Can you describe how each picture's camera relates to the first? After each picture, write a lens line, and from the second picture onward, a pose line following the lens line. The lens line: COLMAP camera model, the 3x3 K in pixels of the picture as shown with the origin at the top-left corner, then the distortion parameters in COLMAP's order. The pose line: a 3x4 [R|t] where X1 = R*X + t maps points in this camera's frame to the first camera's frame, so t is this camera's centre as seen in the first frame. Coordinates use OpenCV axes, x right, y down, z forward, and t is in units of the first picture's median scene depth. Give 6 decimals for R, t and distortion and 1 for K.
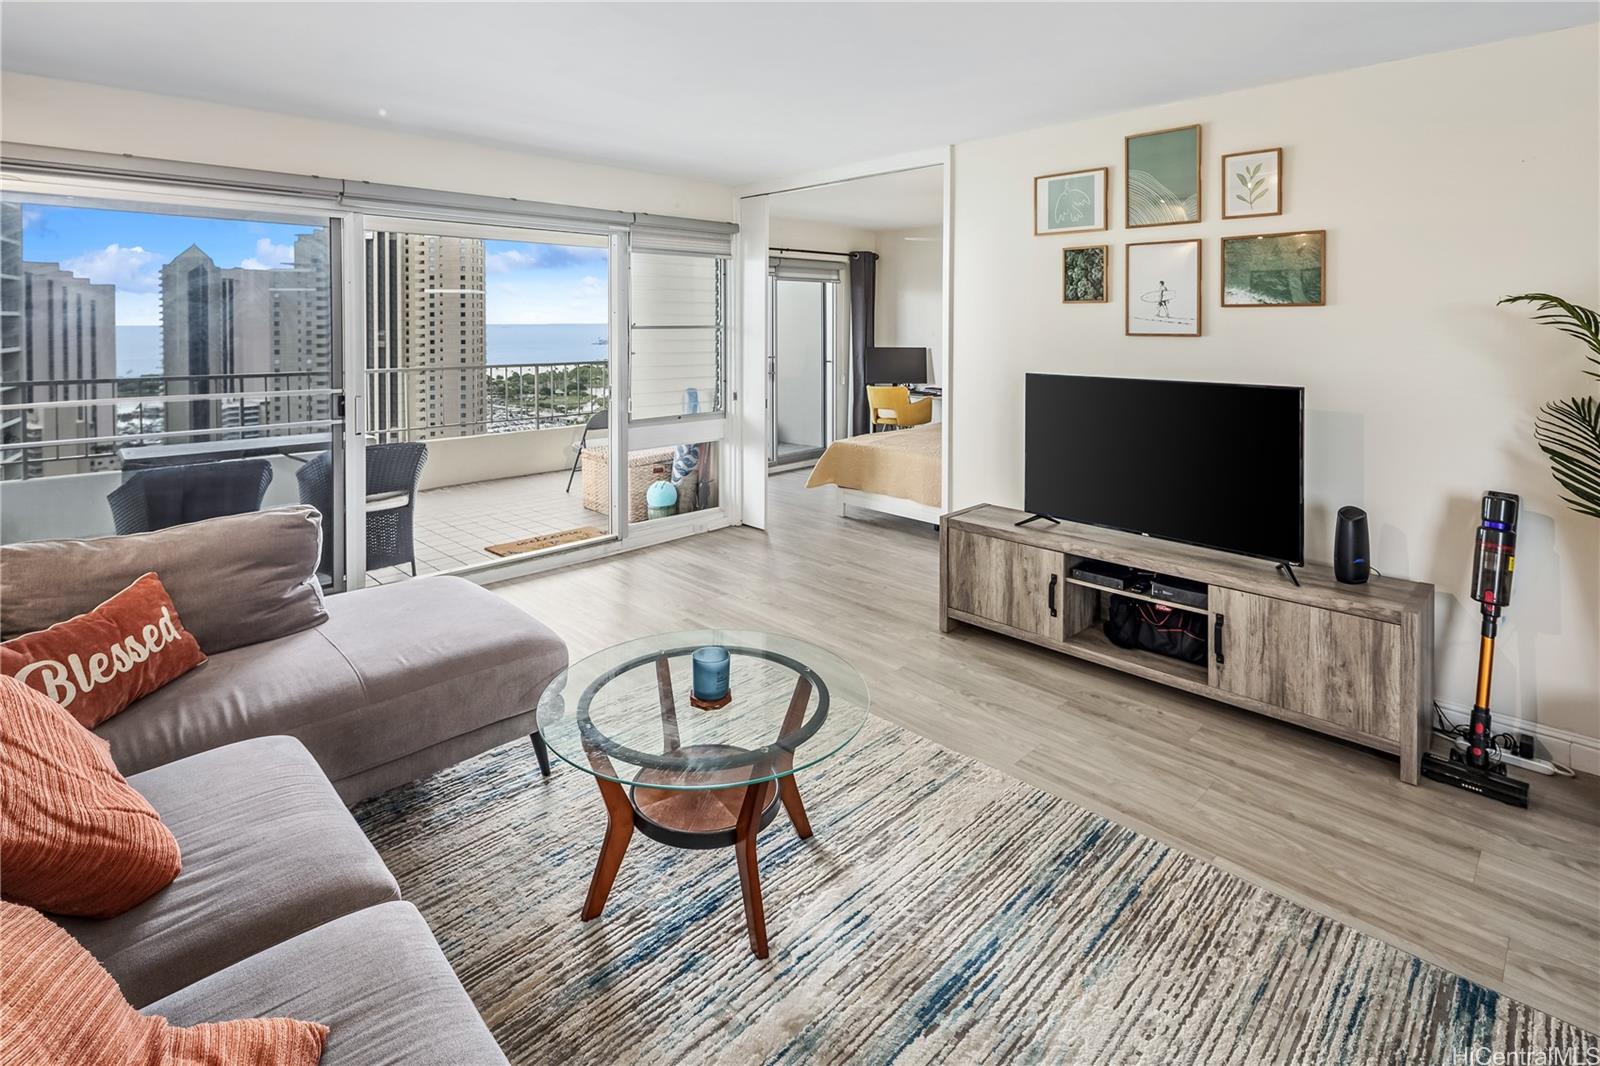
lens RADIAL K [[791.6, 0, 786.4], [0, 791.6, 457.0], [0, 0, 1]] dist [-0.002216, -0.000528]
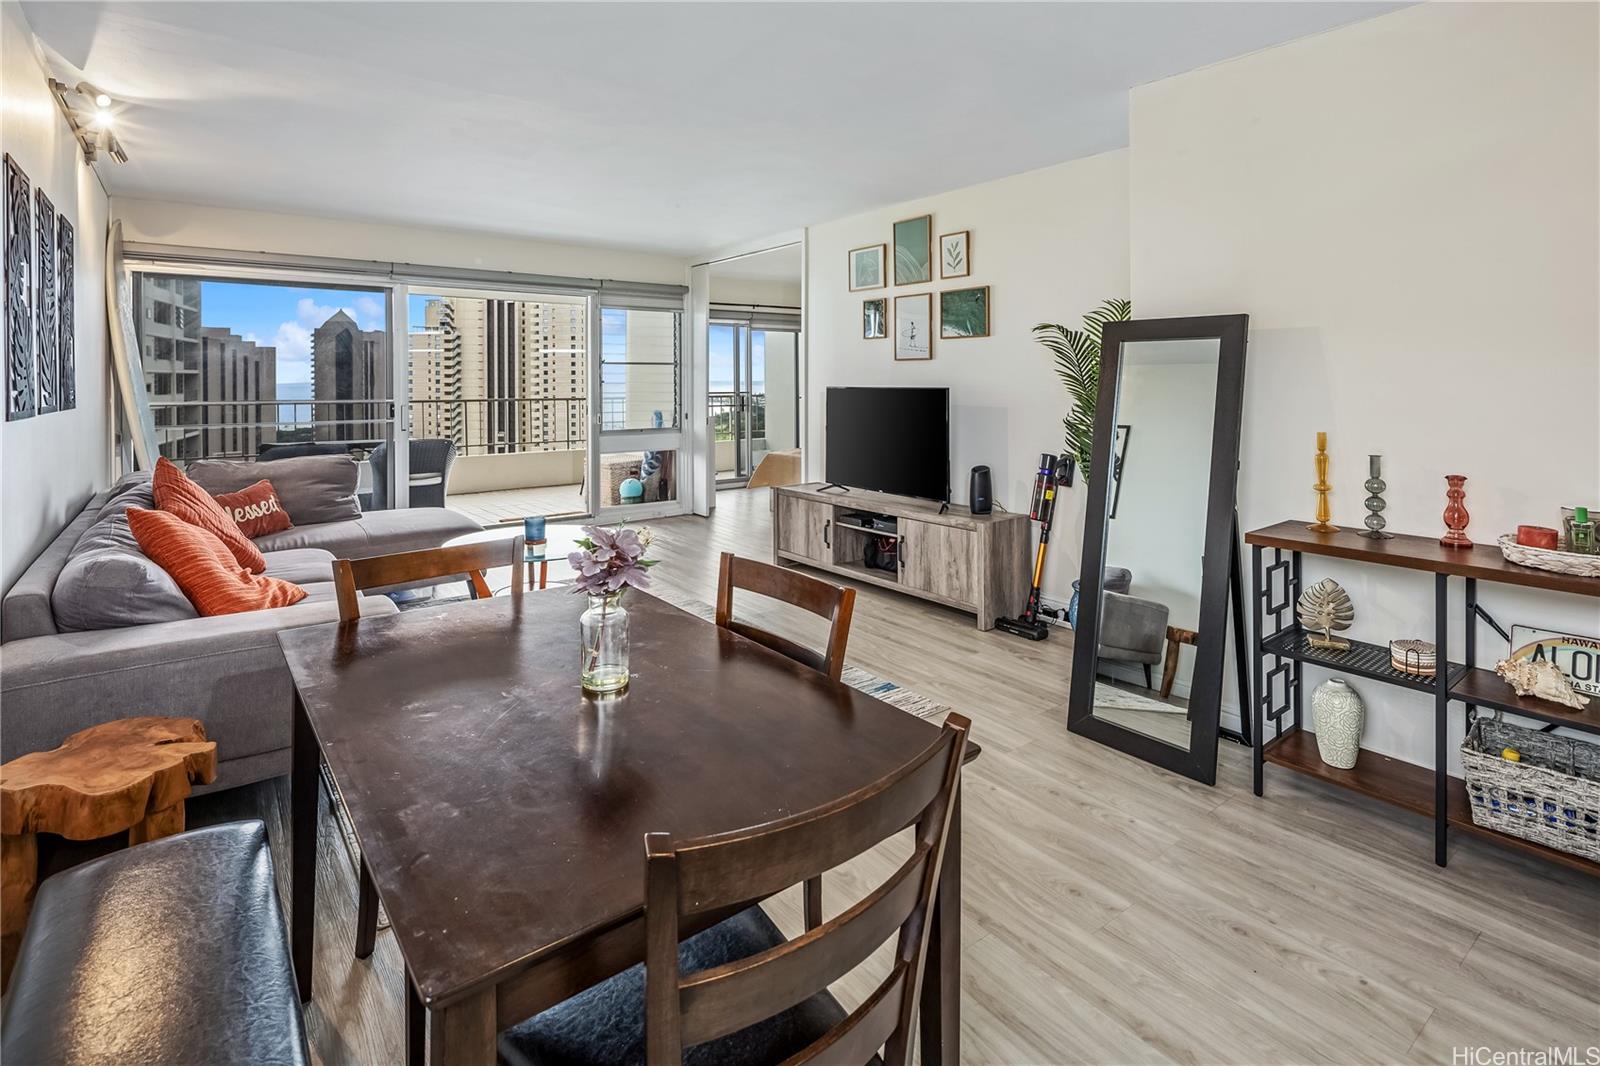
lens RADIAL K [[791.6, 0, 802.7], [0, 791.6, 530.0], [0, 0, 1]] dist [-0.002216, -0.000528]
pose [[0.993064, 0.020317, -0.115803, 0.428957], [-0.018464, 0.999684, 0.017050, 0.132223], [0.116113, -0.014794, 0.993126, -0.453290]]
